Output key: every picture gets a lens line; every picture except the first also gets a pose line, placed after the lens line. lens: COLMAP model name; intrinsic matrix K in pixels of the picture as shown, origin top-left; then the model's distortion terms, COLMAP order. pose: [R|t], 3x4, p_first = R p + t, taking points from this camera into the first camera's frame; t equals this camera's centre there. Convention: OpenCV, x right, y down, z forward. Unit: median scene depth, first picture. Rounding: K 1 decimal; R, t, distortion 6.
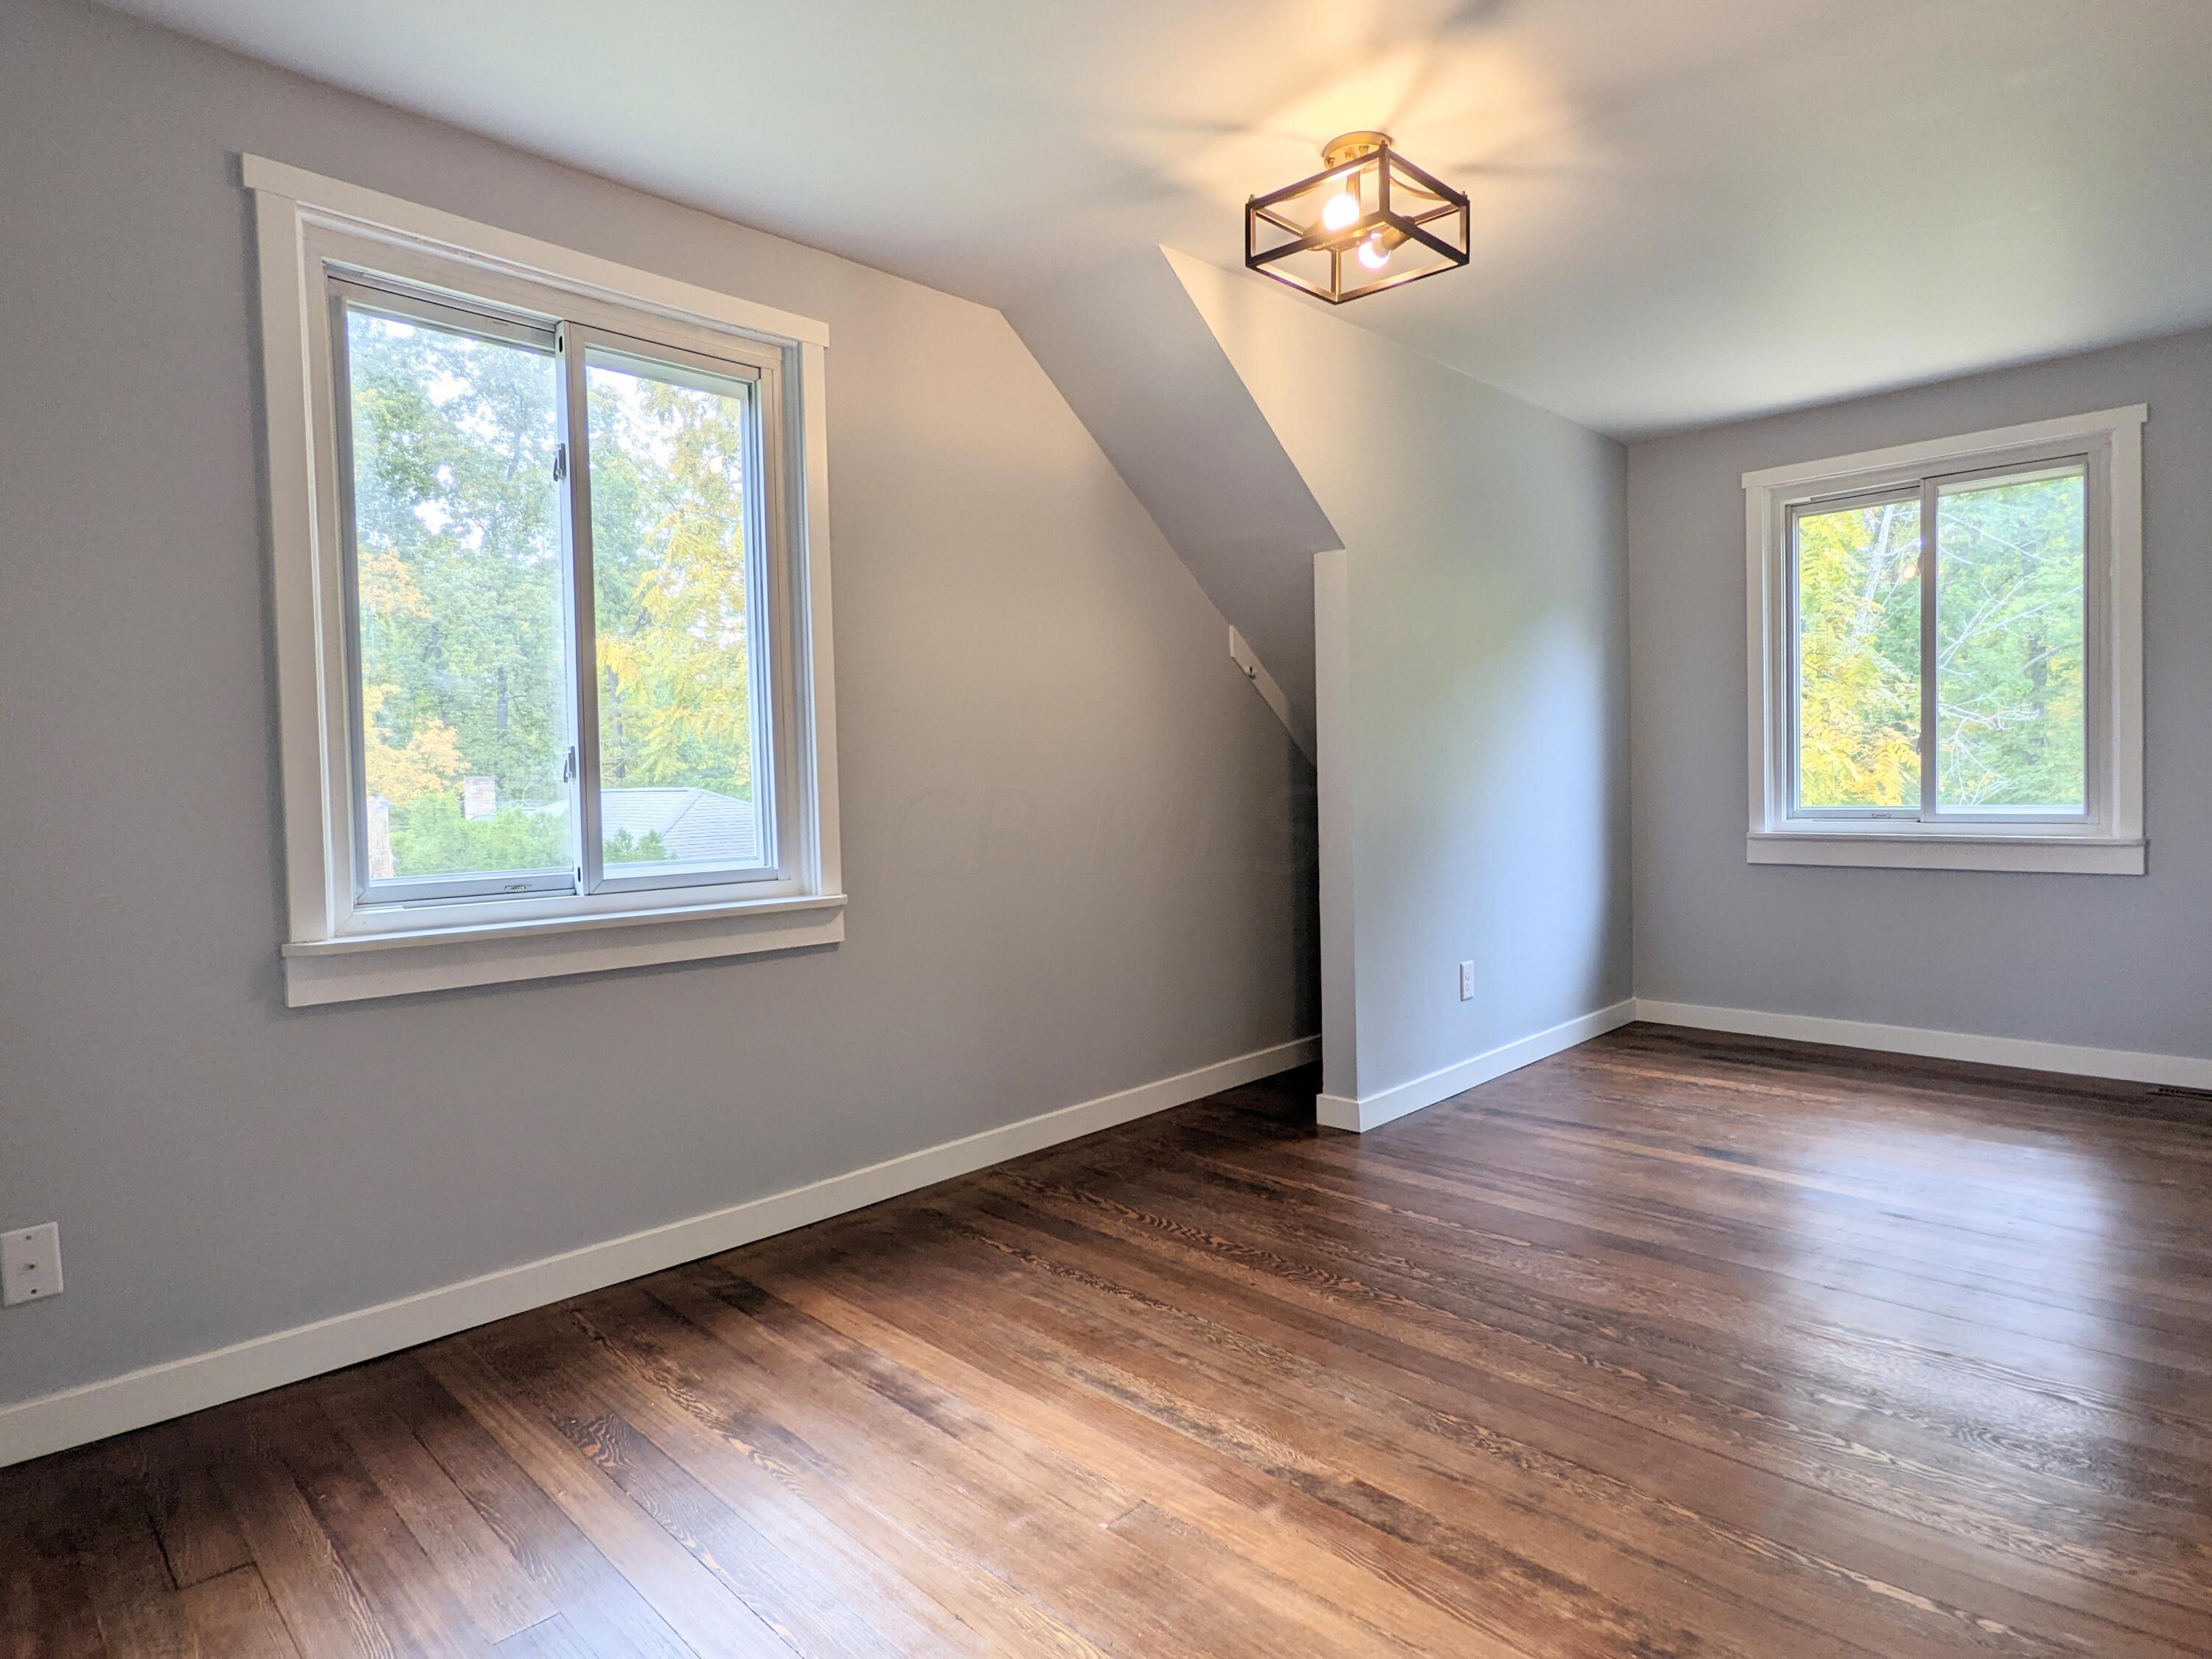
lens RADIAL K [[1210.9, 0, 1096.2], [0, 1210.9, 828.0], [0, 0, 1]] dist [-0.001449, 0.000645]
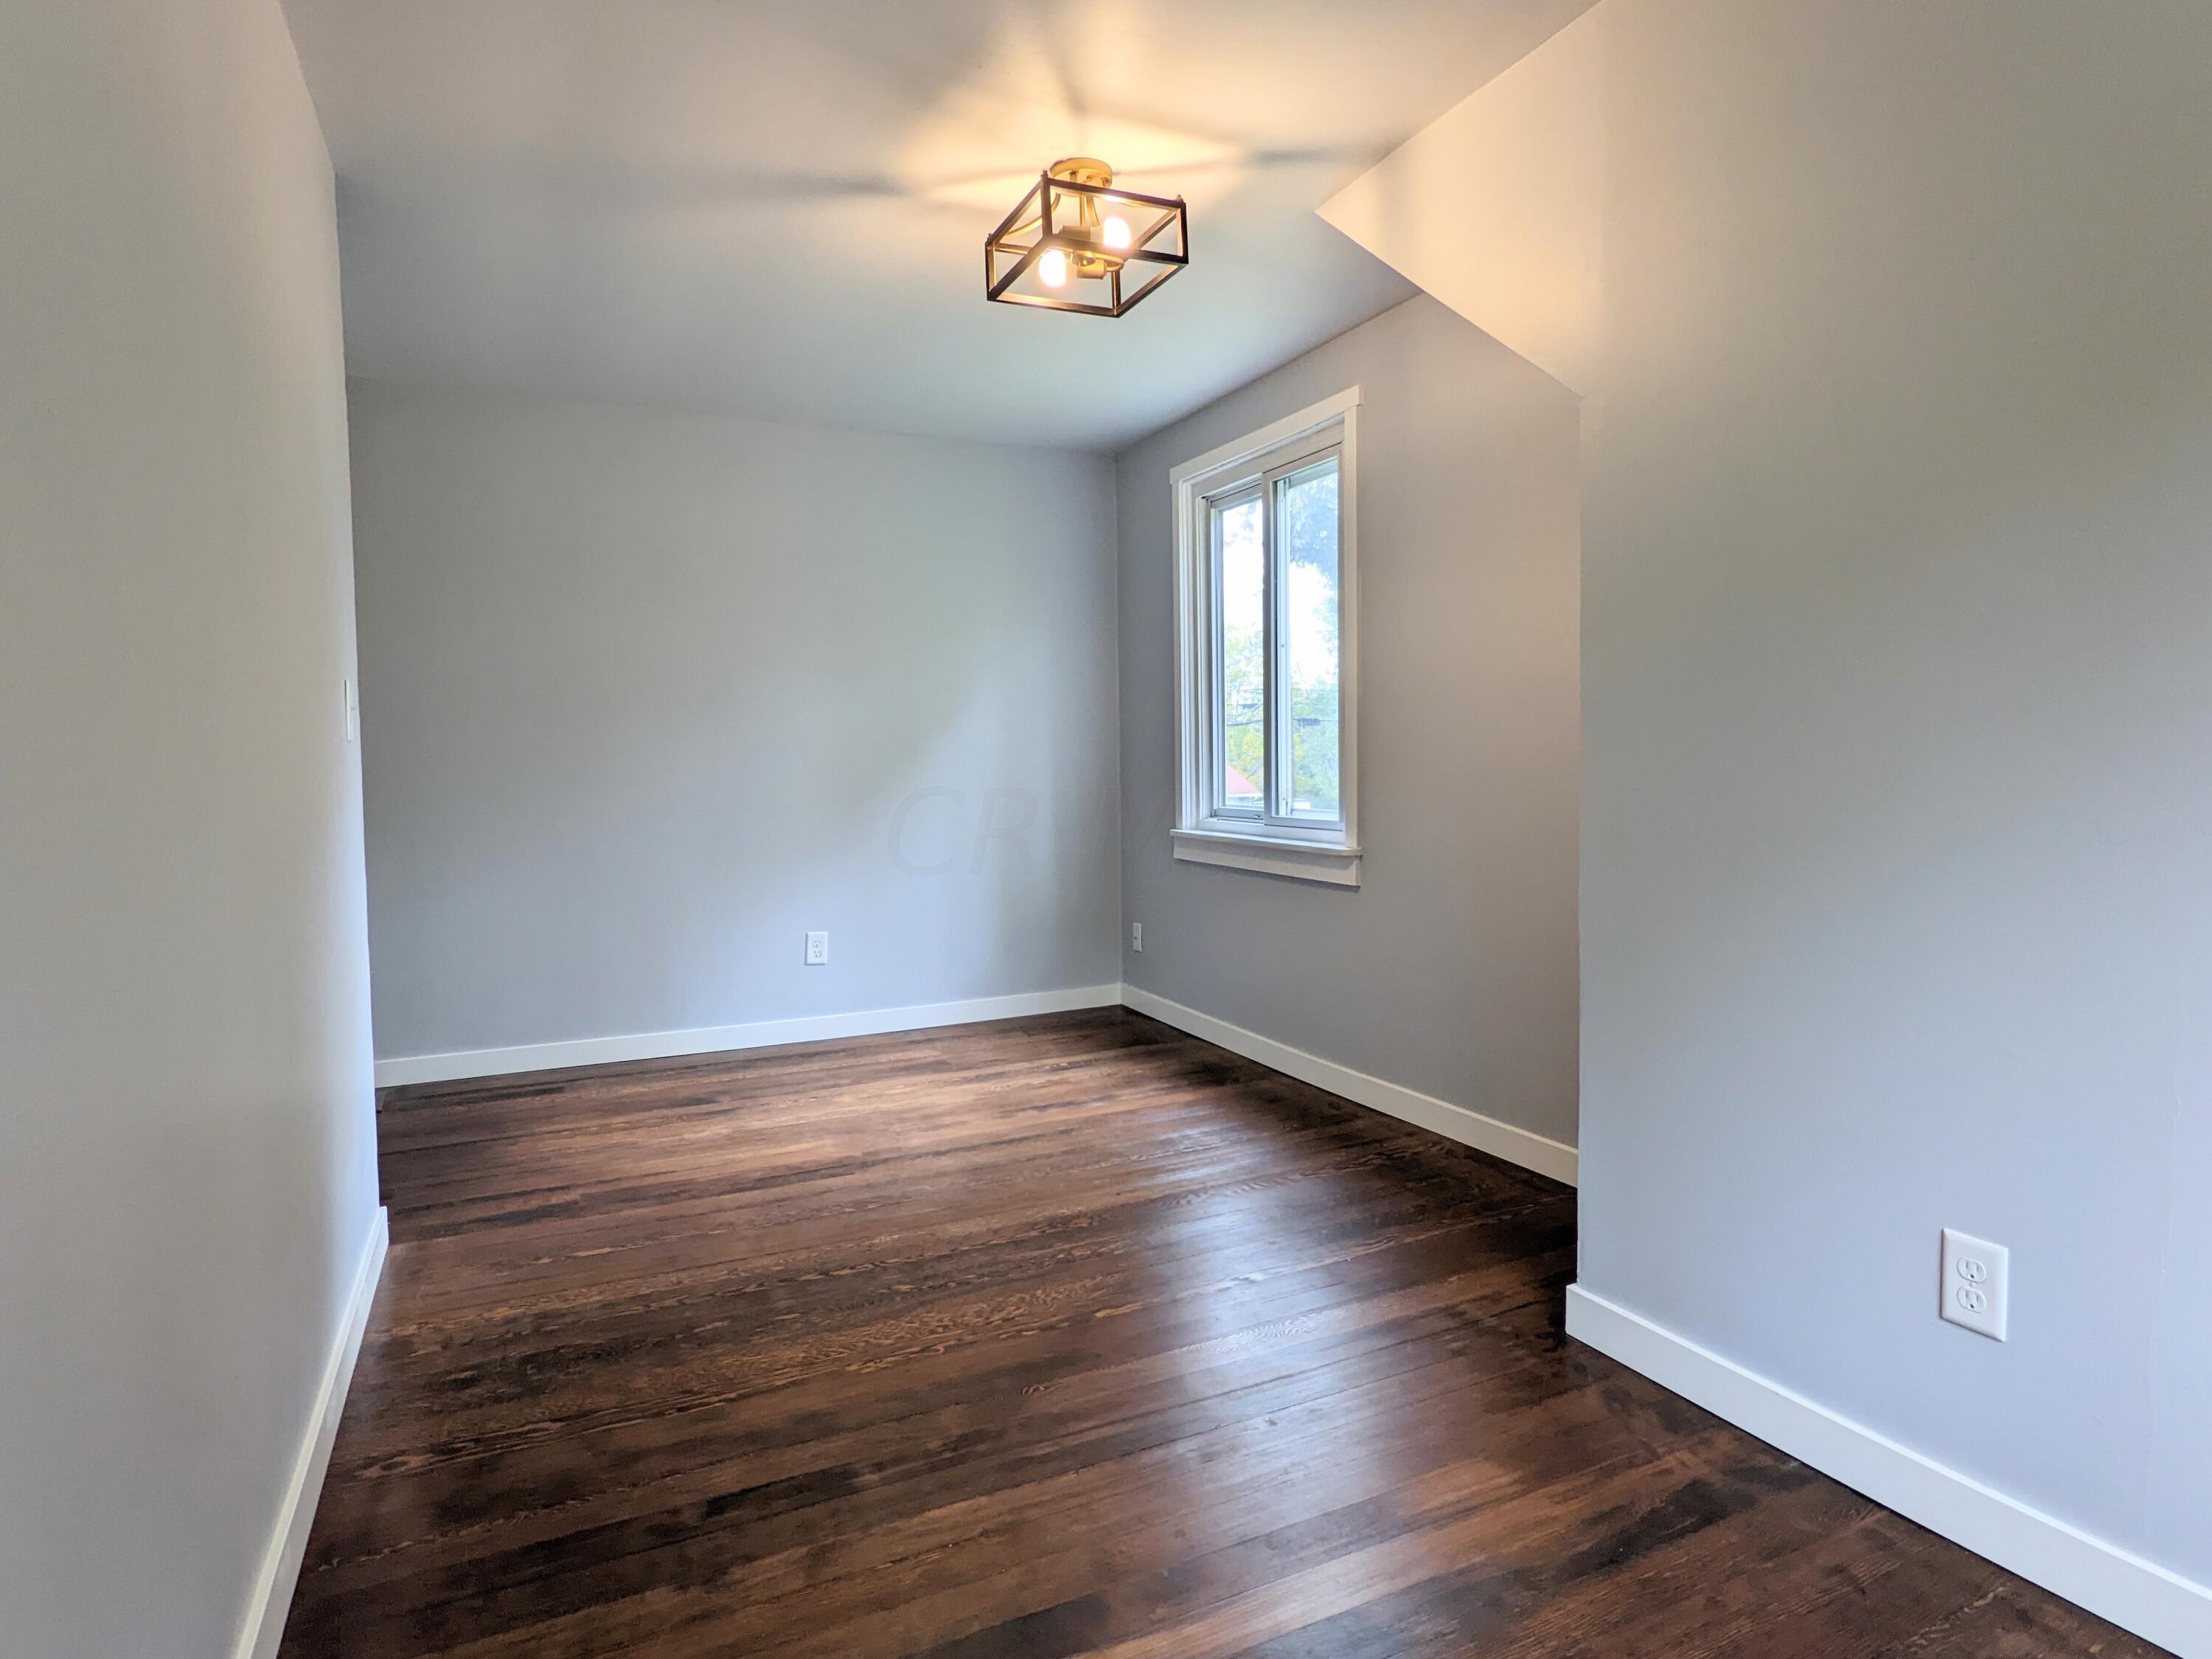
lens RADIAL K [[1210.9, 0, 1096.2], [0, 1210.9, 828.0], [0, 0, 1]] dist [-0.001449, 0.000645]
pose [[-0.331747, 0.082908, -0.939718, 1.358492], [-0.015124, 0.995535, 0.093172, -0.100695], [0.943247, 0.045122, -0.329012, 1.505412]]
